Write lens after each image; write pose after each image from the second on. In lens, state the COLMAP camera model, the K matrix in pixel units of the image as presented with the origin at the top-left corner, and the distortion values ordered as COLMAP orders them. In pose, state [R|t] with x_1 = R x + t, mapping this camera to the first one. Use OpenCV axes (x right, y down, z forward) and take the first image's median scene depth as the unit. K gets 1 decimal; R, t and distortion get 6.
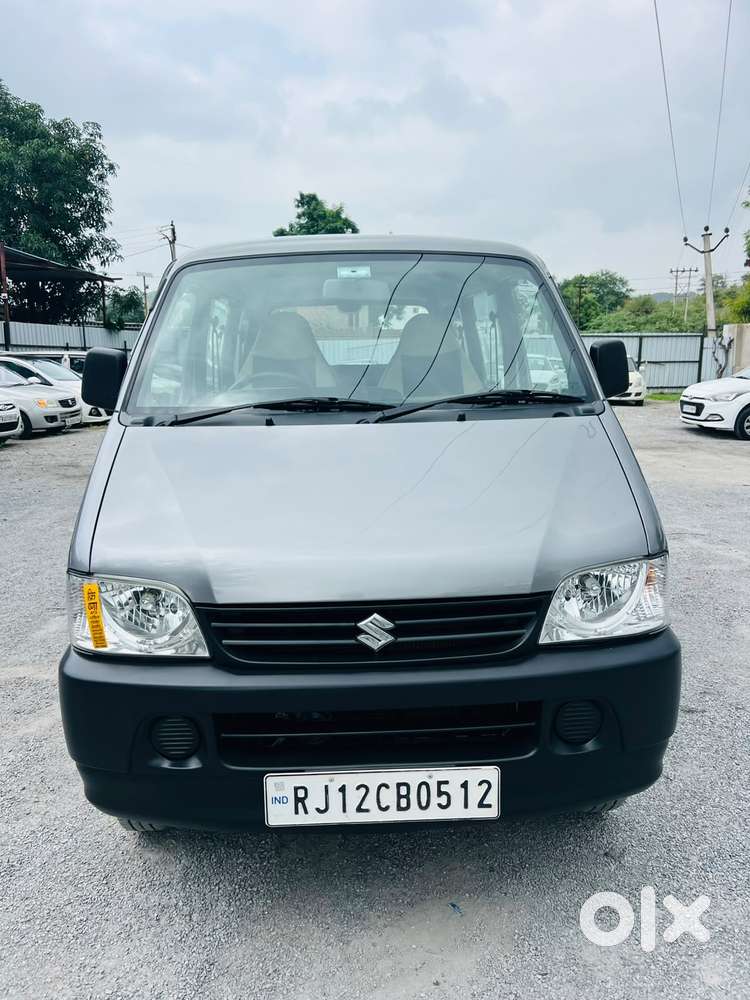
lens RADIAL K [[759.2, 0, 375.0], [0, 759.2, 500.0], [0, 0, 1]] dist [0.033414, -0.053567]
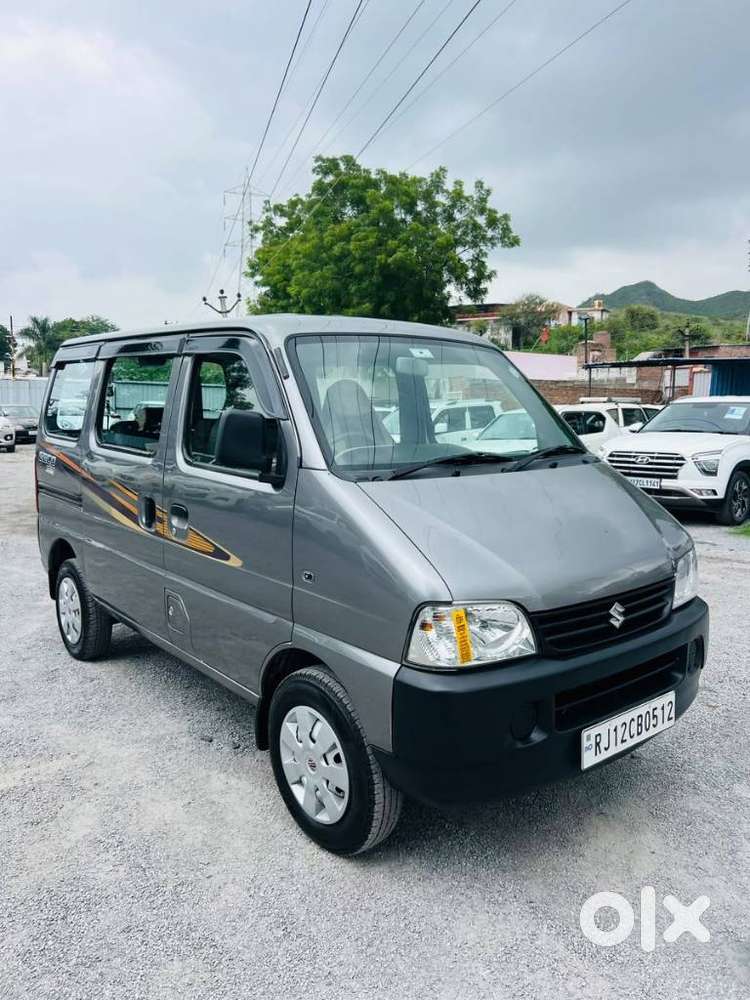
lens RADIAL K [[752.4, 0, 380.3], [0, 752.4, 494.7], [0, 0, 1]] dist [0.036795, -0.051930]
pose [[0.795668, -0.049880, 0.603675, -1.209803], [0.088234, 0.995518, -0.034038, -0.045208], [-0.599272, 0.080348, 0.796503, 0.105752]]
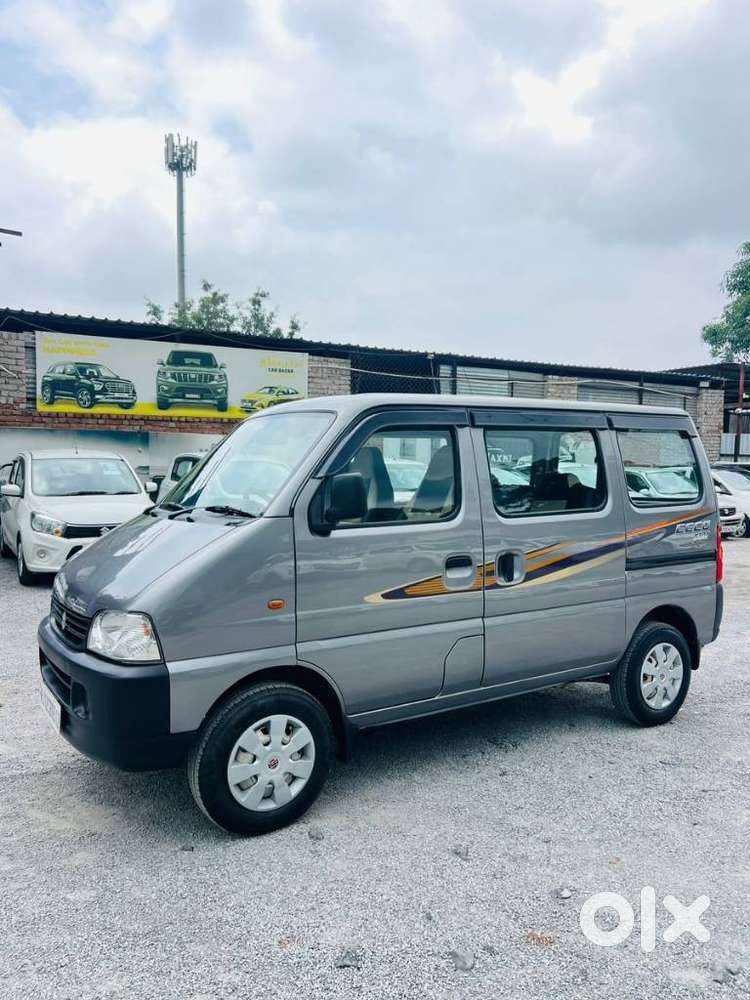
lens RADIAL K [[752.4, 0, 380.3], [0, 752.4, 494.7], [0, 0, 1]] dist [0.036795, -0.051930]
pose [[0.508674, 0.042515, -0.859909, 2.067937], [-0.164923, 0.985096, -0.048855, -0.183348], [0.845016, 0.166670, 0.508104, 0.642273]]
